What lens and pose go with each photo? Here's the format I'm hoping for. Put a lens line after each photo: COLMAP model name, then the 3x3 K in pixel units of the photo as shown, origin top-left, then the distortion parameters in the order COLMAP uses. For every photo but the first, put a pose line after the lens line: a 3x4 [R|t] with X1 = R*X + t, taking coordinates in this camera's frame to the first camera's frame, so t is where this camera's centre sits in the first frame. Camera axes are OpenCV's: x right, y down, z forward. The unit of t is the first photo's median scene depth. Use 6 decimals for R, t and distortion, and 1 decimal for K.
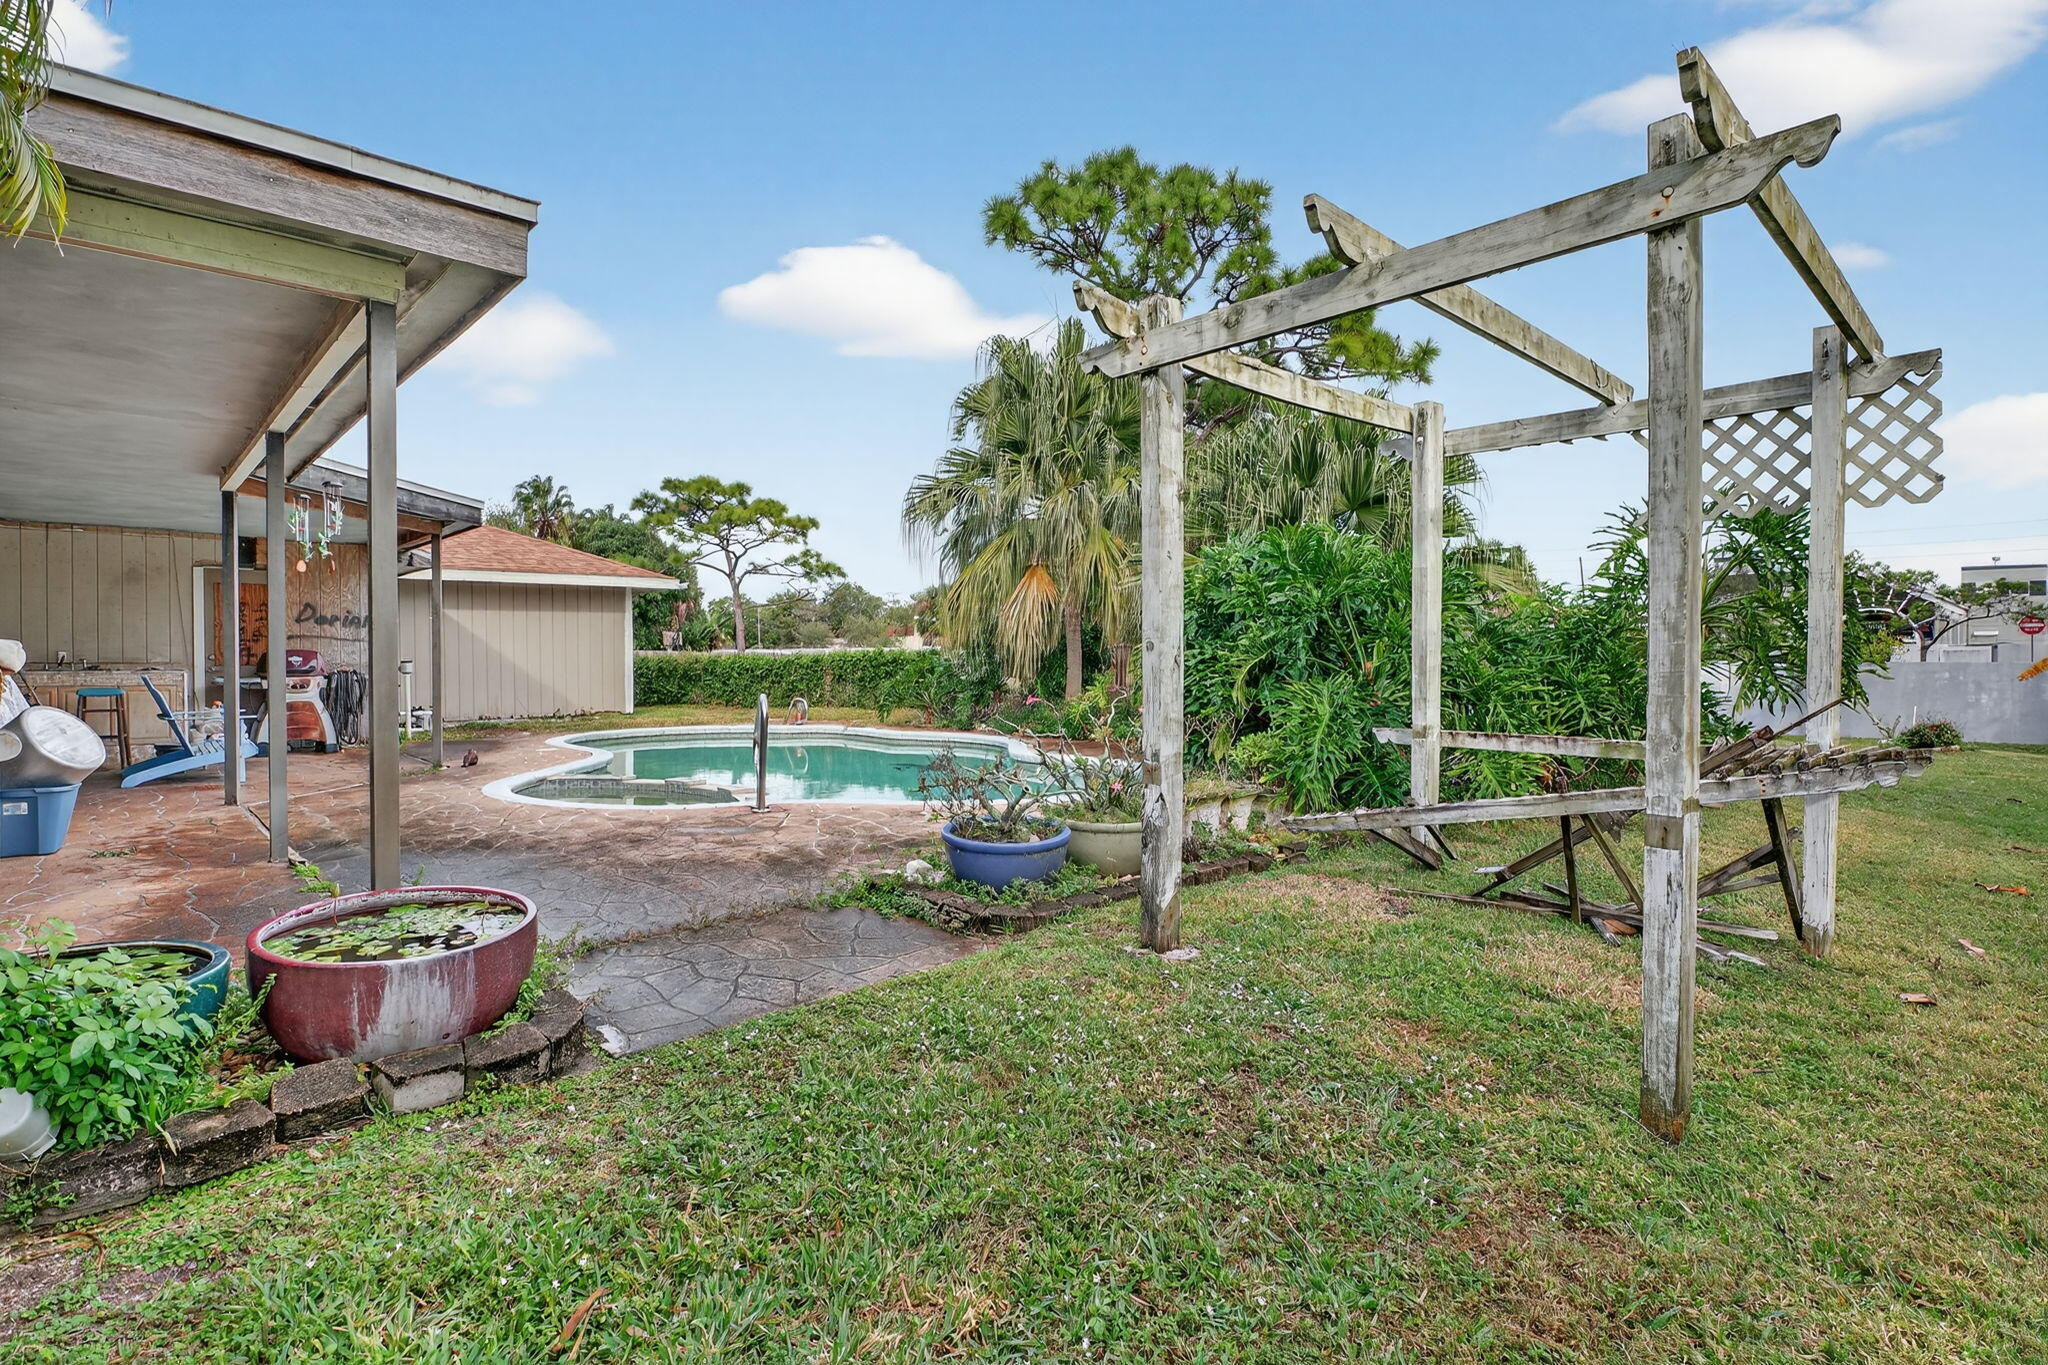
lens RADIAL K [[999.4, 0, 1025.2], [0, 999.4, 657.9], [0, 0, 1]] dist [-0.001384, -0.014667]
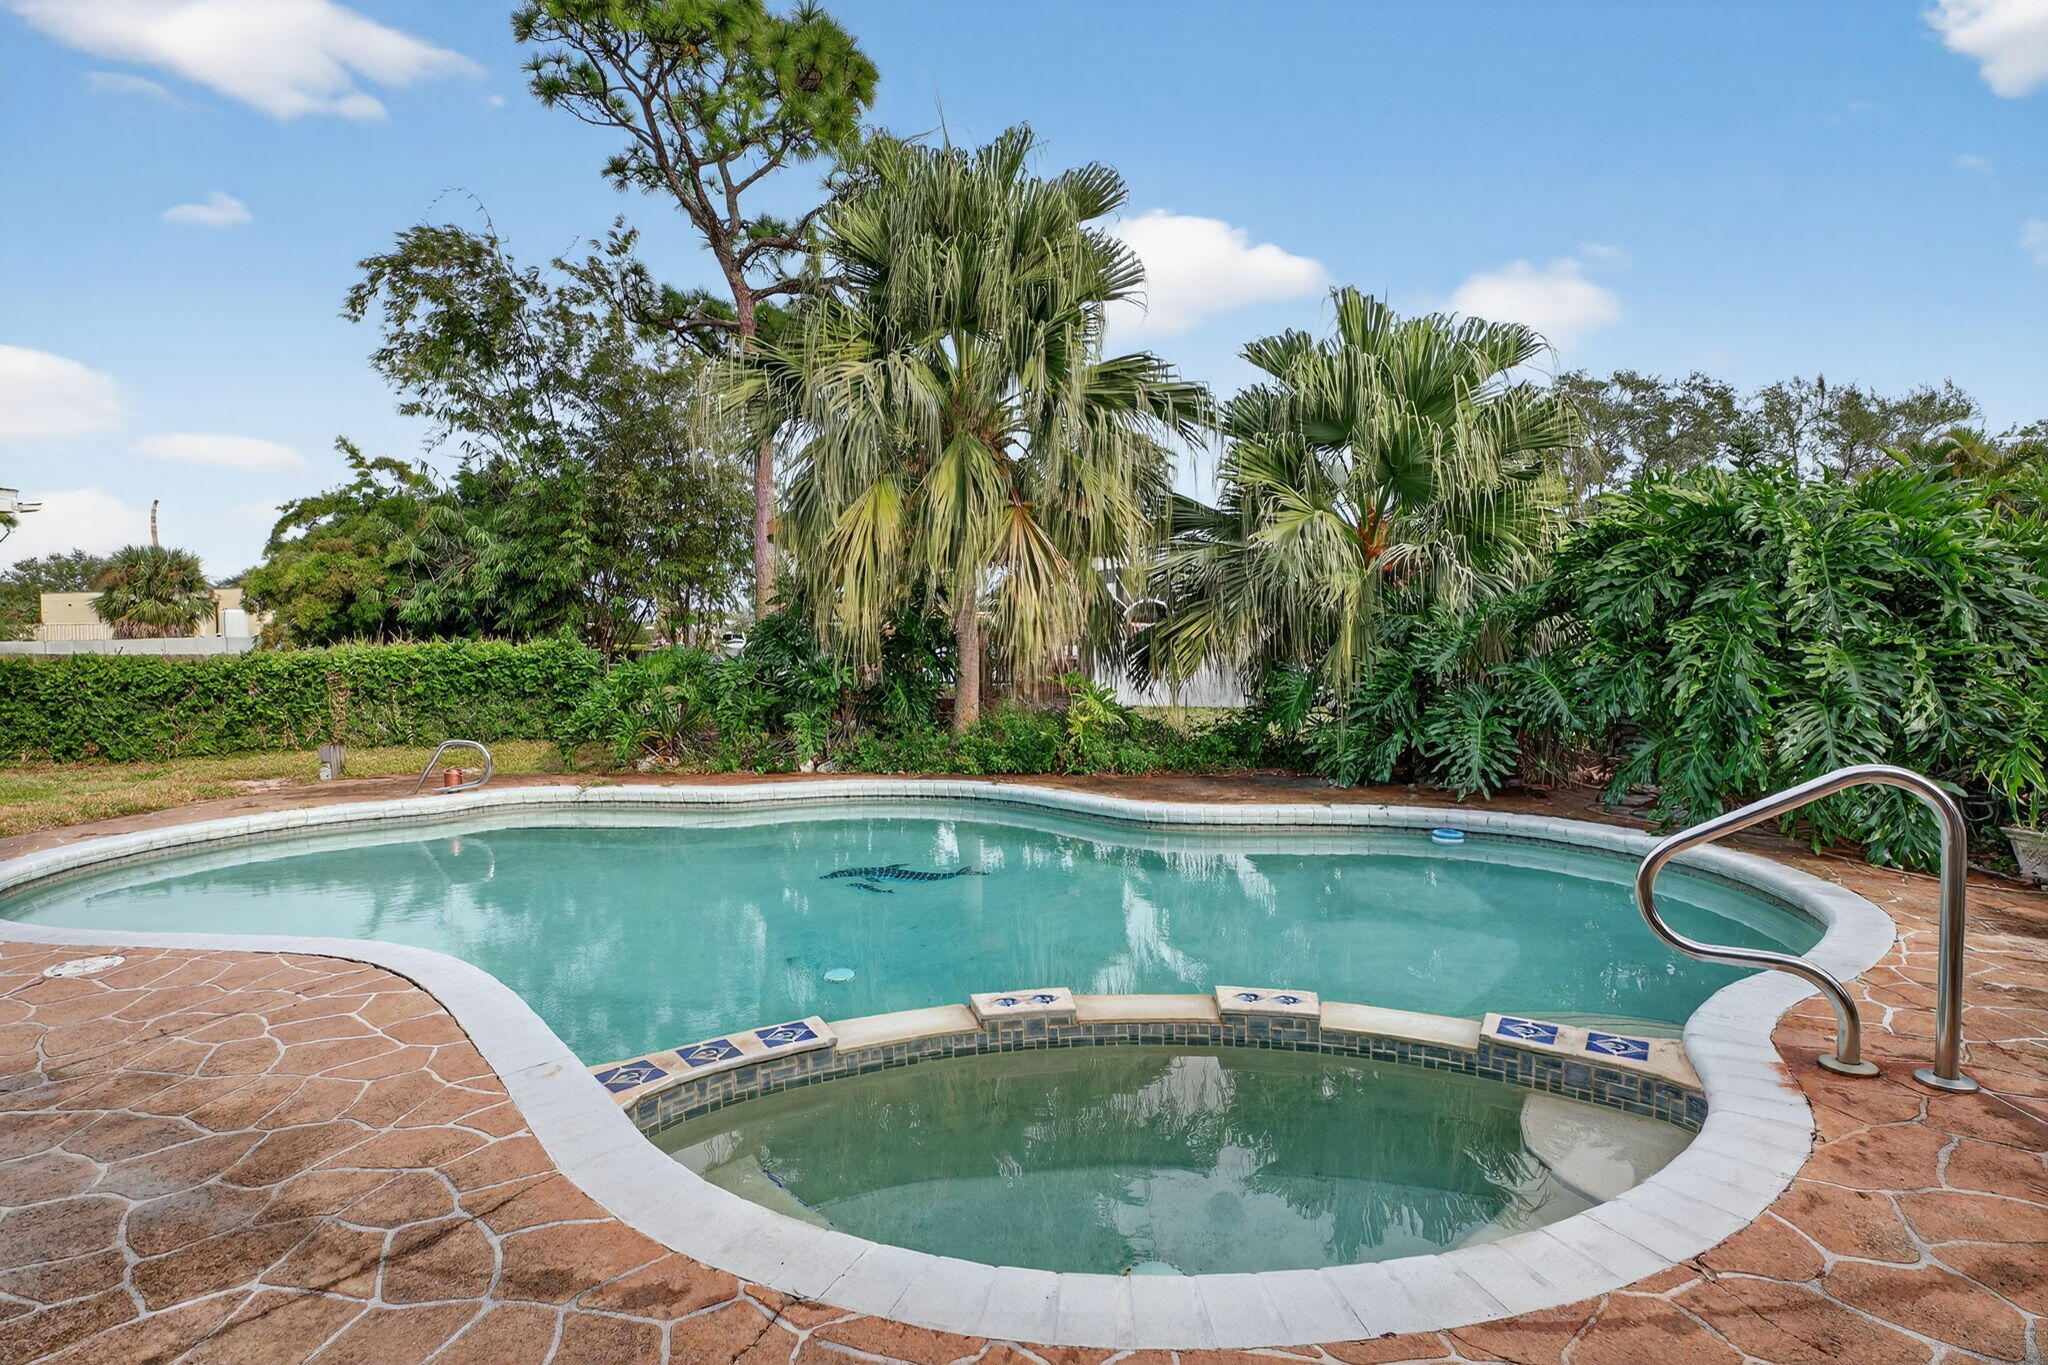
lens RADIAL K [[1023.3, 0, 1022.7], [0, 1023.3, 673.4], [0, 0, 1]] dist [-0.004737, -0.014588]
pose [[0.763289, -0.033214, 0.645202, -0.116672], [0.014906, 0.999317, 0.033809, -0.002120], [-0.645885, -0.016188, 0.763263, 0.144319]]
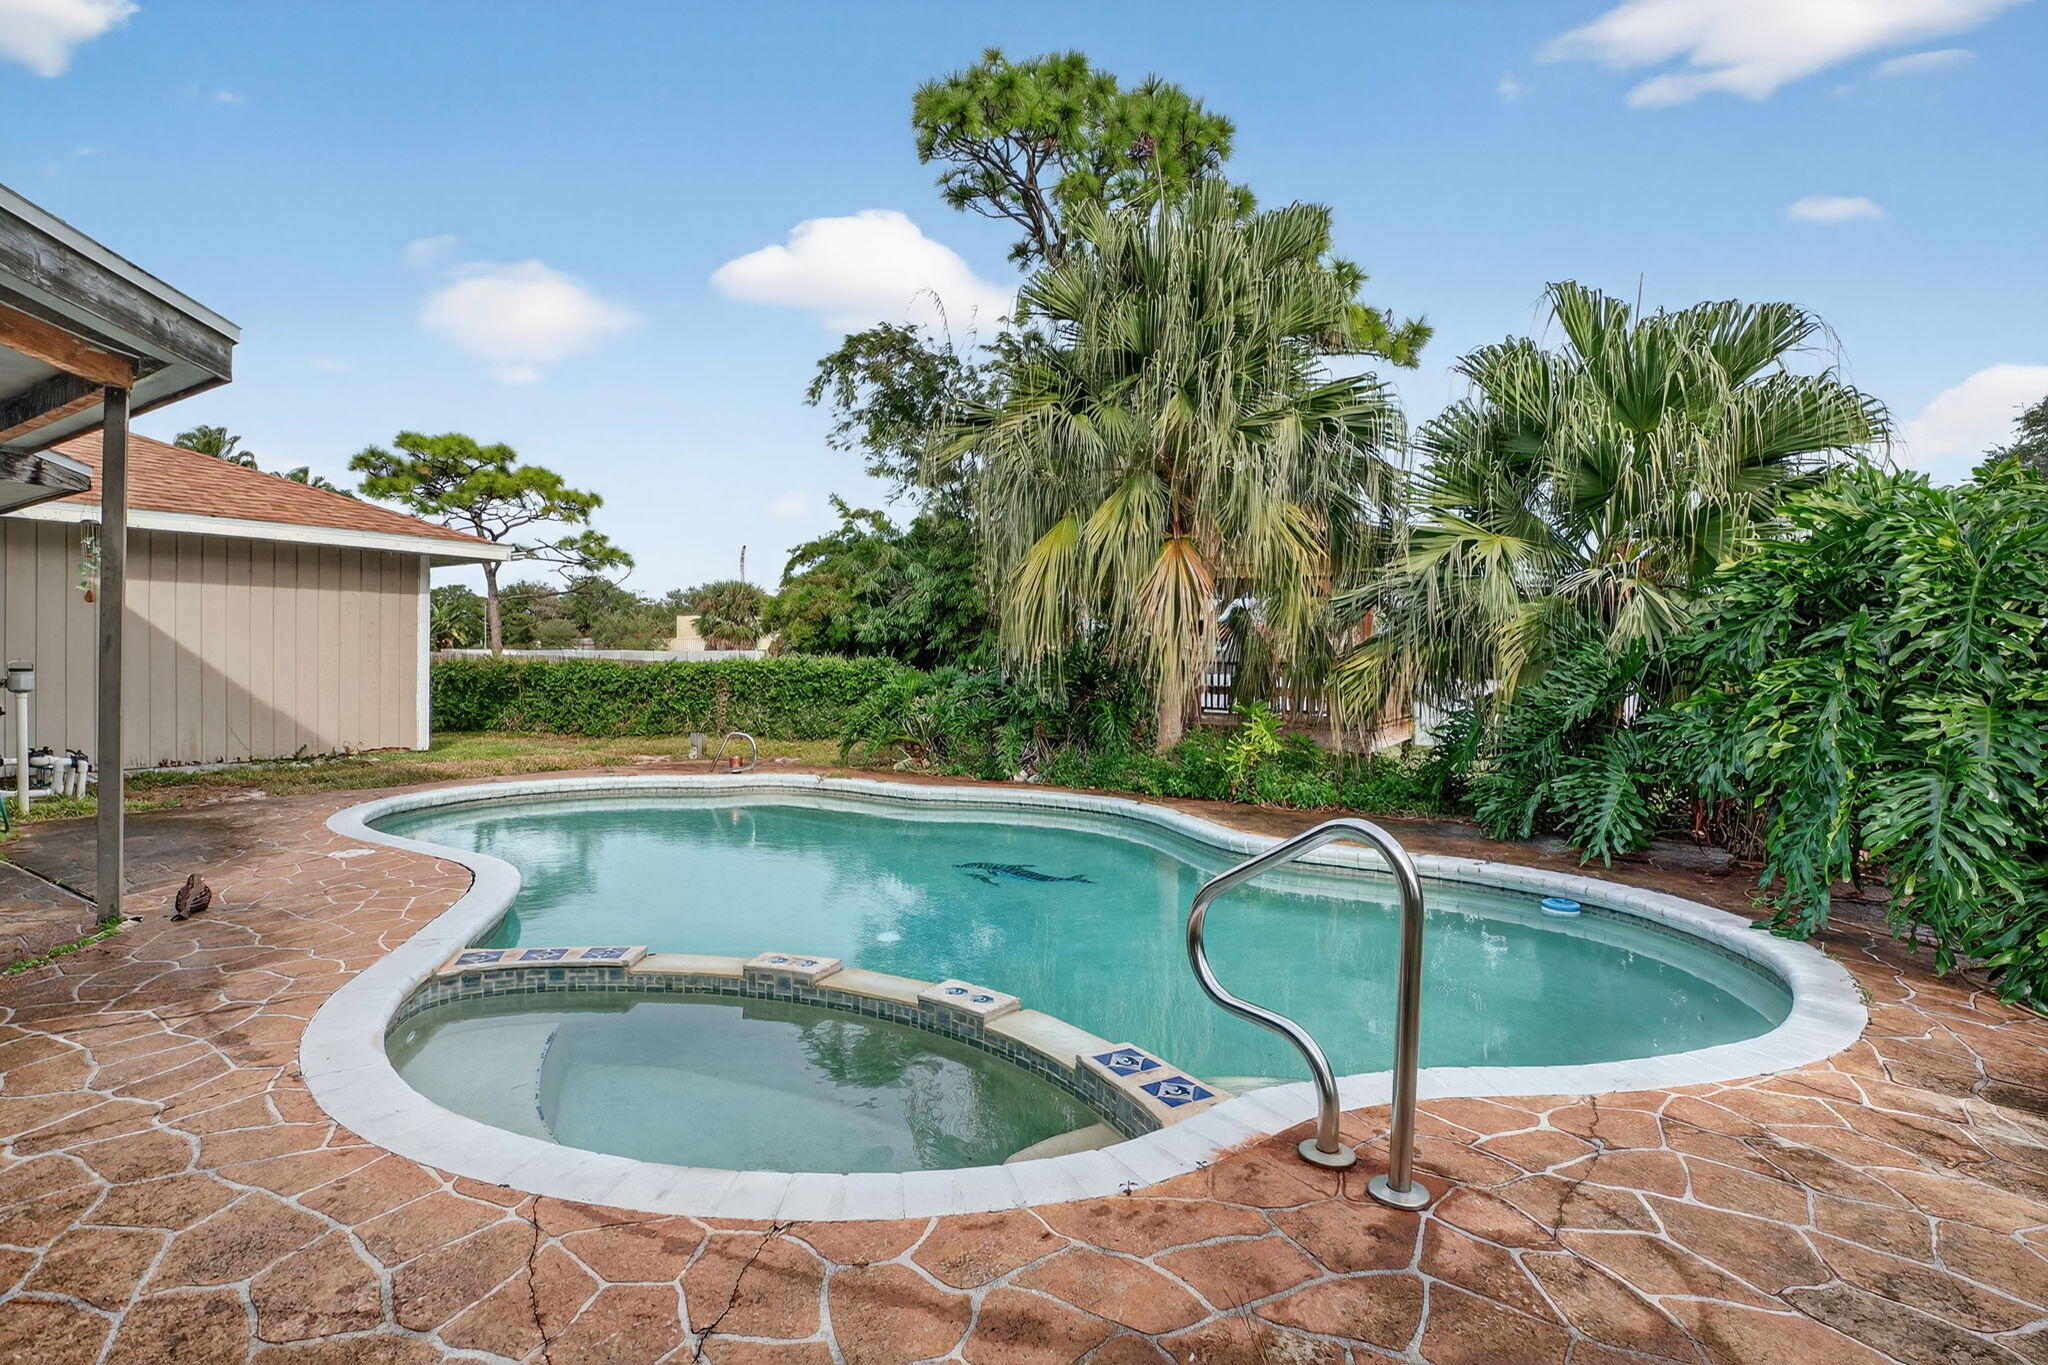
lens RADIAL K [[999.4, 0, 1025.2], [0, 999.4, 657.9], [0, 0, 1]] dist [-0.001384, -0.014667]
pose [[0.969007, 0.015253, 0.246561, -0.070981], [-0.013773, 0.999875, -0.007725, -0.001851], [-0.246648, 0.004090, 0.969096, 0.110846]]
